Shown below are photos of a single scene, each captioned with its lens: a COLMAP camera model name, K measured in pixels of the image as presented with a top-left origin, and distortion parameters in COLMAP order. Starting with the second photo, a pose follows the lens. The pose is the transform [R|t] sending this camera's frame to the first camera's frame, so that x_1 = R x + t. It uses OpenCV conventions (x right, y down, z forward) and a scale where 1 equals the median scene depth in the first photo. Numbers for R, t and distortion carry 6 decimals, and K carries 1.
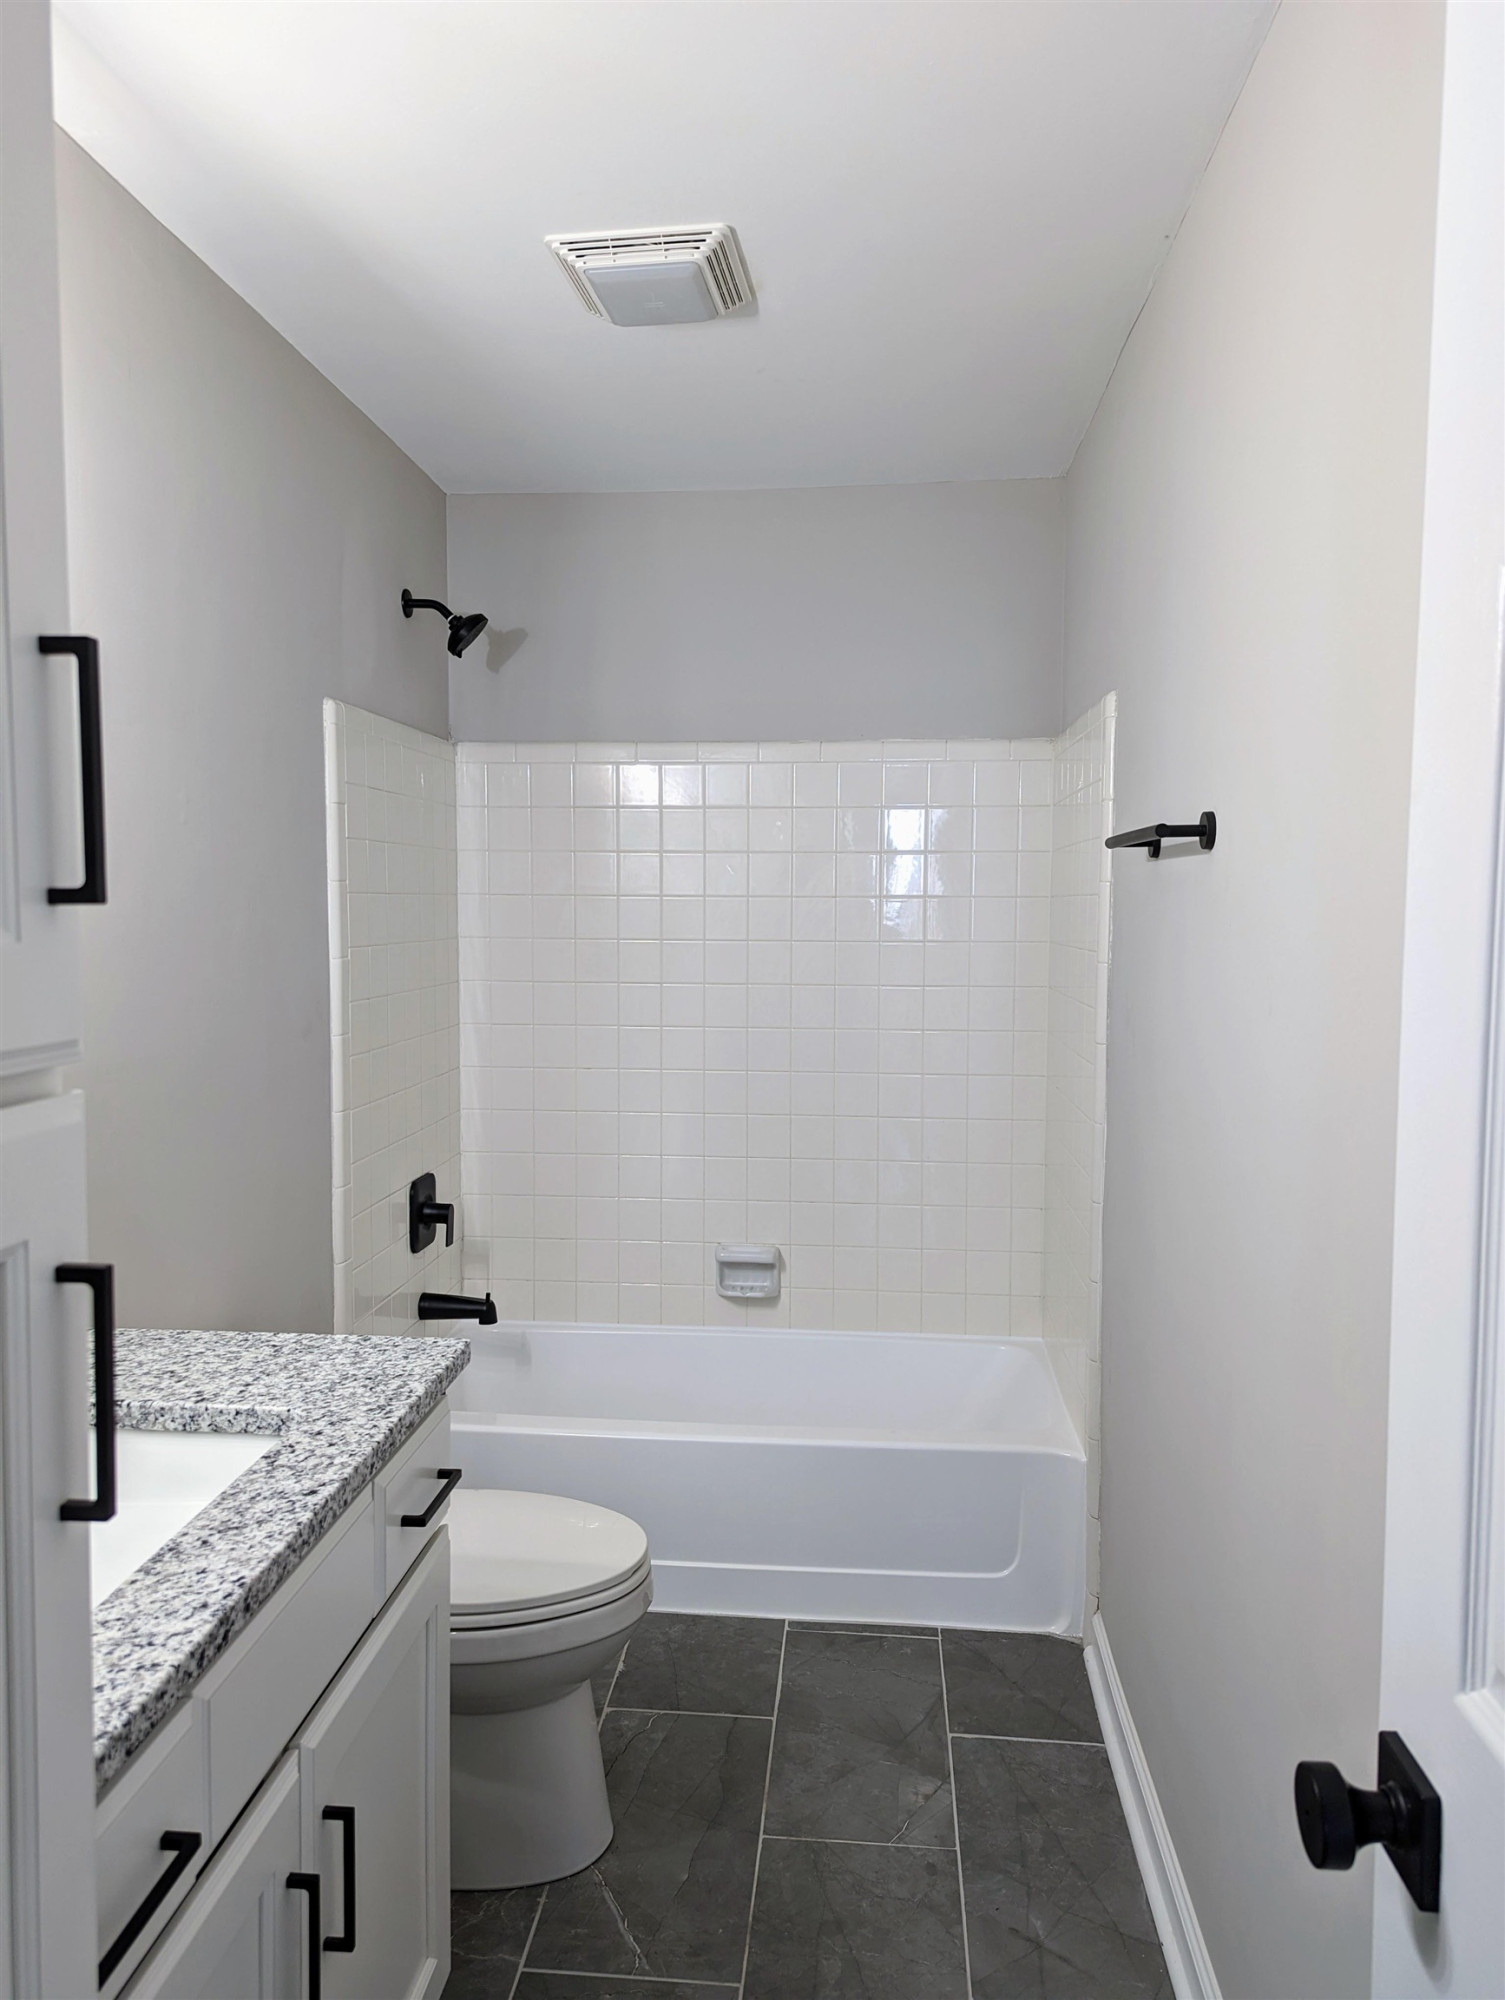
lens RADIAL K [[1402.2, 0, 758.4], [0, 1402.2, 990.8], [0, 0, 1]] dist [0.062319, -0.048597]
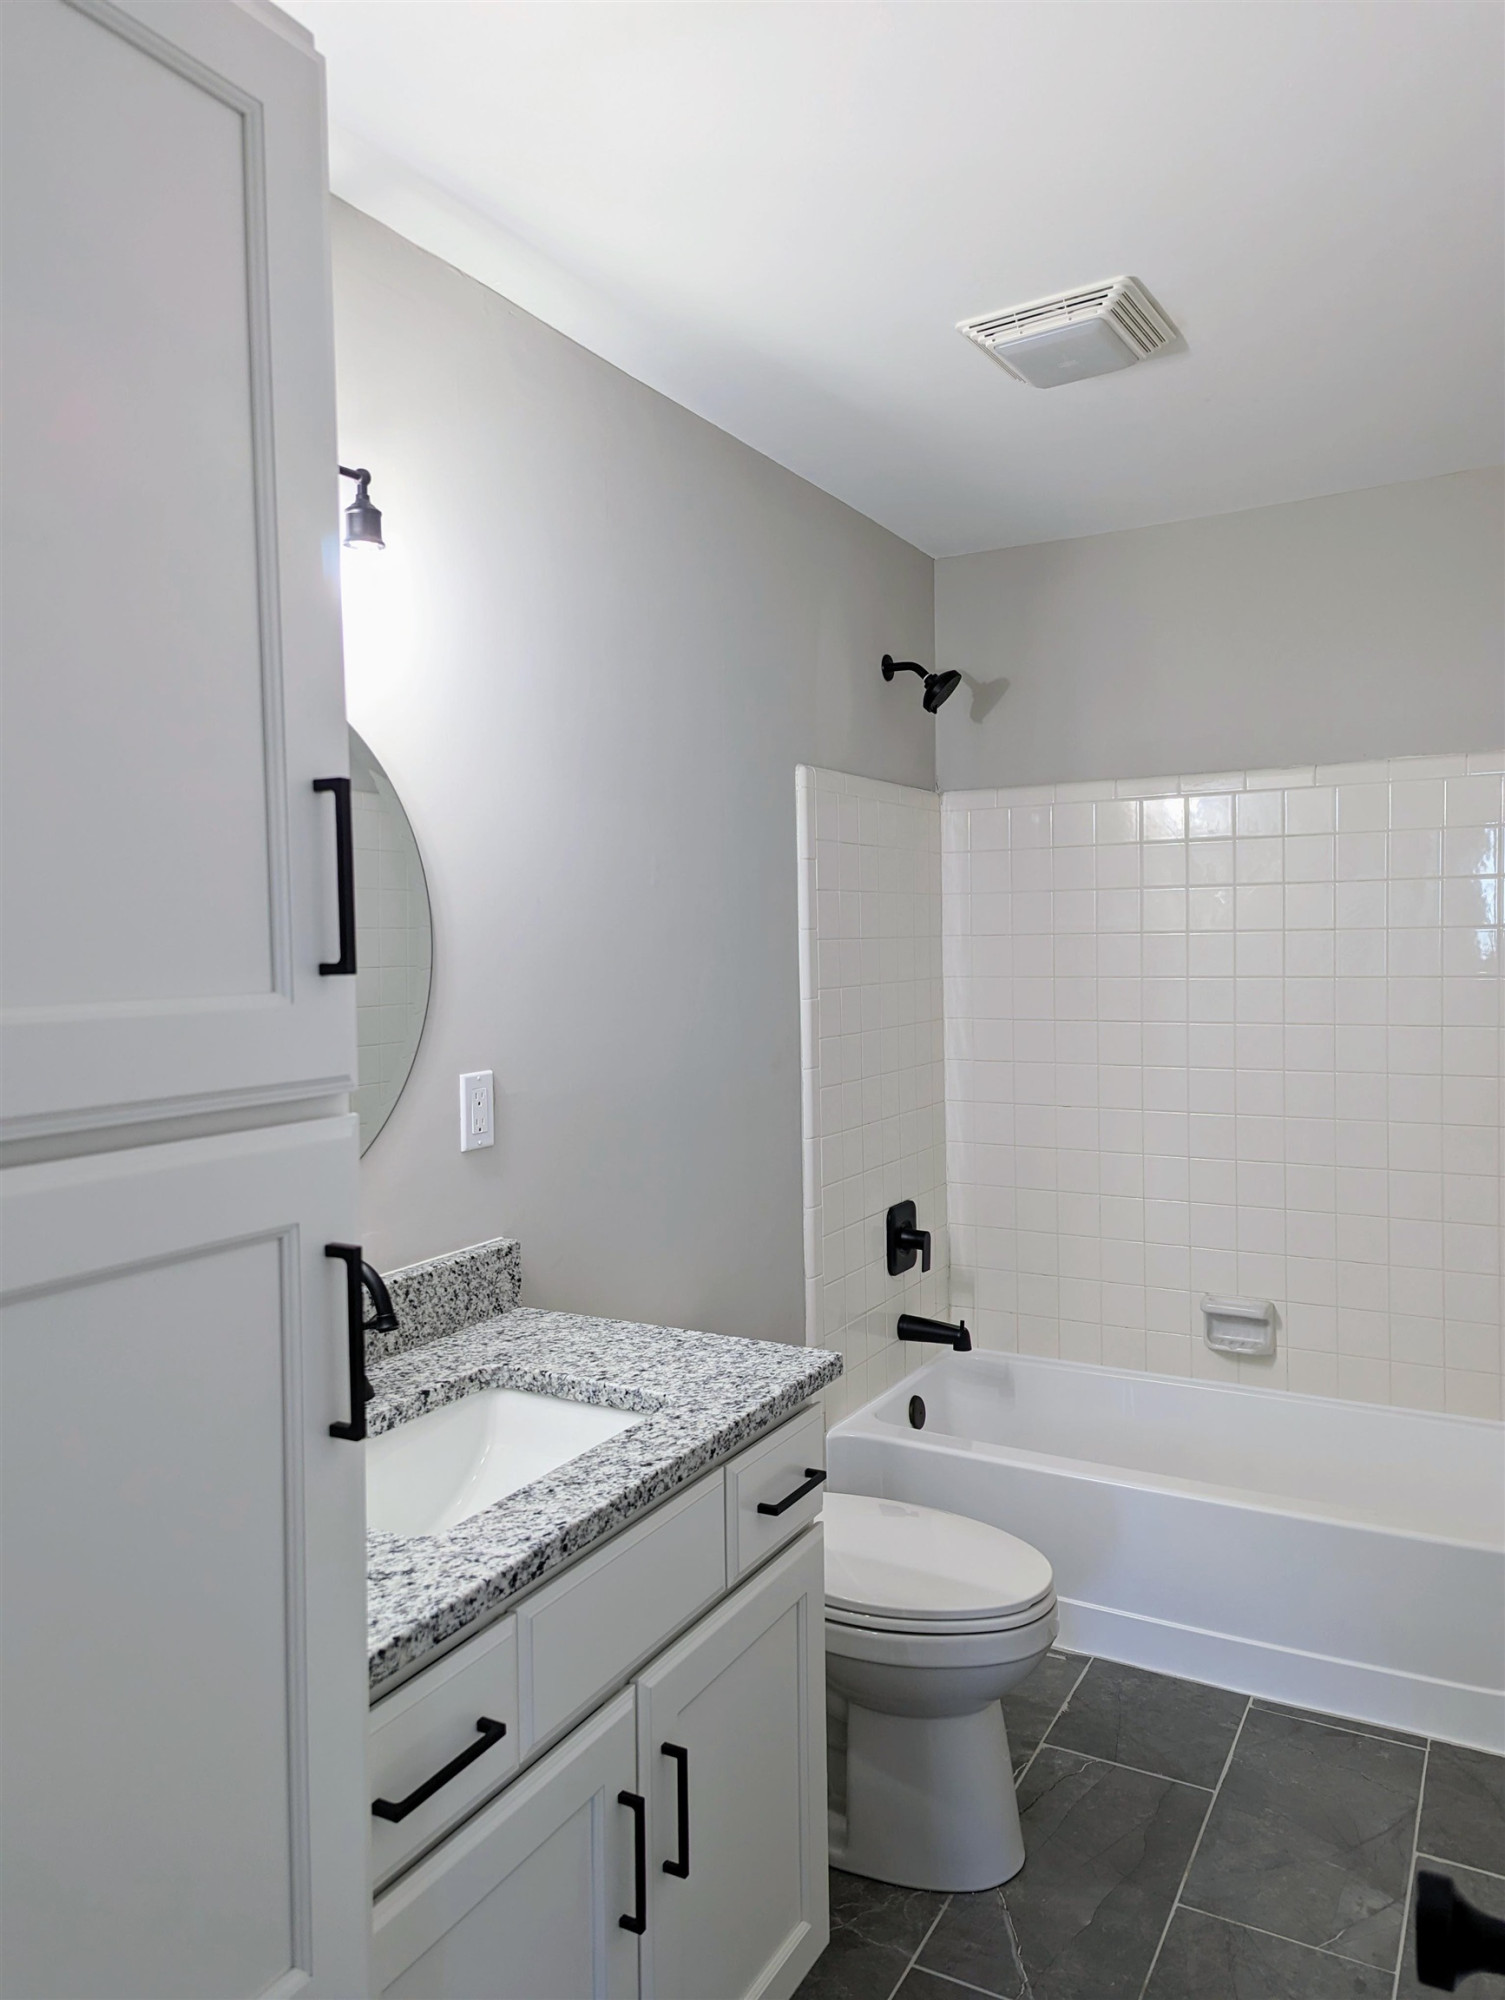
lens RADIAL K [[1402.2, 0, 759.7], [0, 1402.2, 989.2], [0, 0, 1]] dist [0.062319, -0.048597]
pose [[0.914765, -0.005405, -0.403951, 0.131059], [-0.004619, 0.999705, -0.023836, -0.005368], [0.403961, 0.023670, 0.914470, -0.018660]]
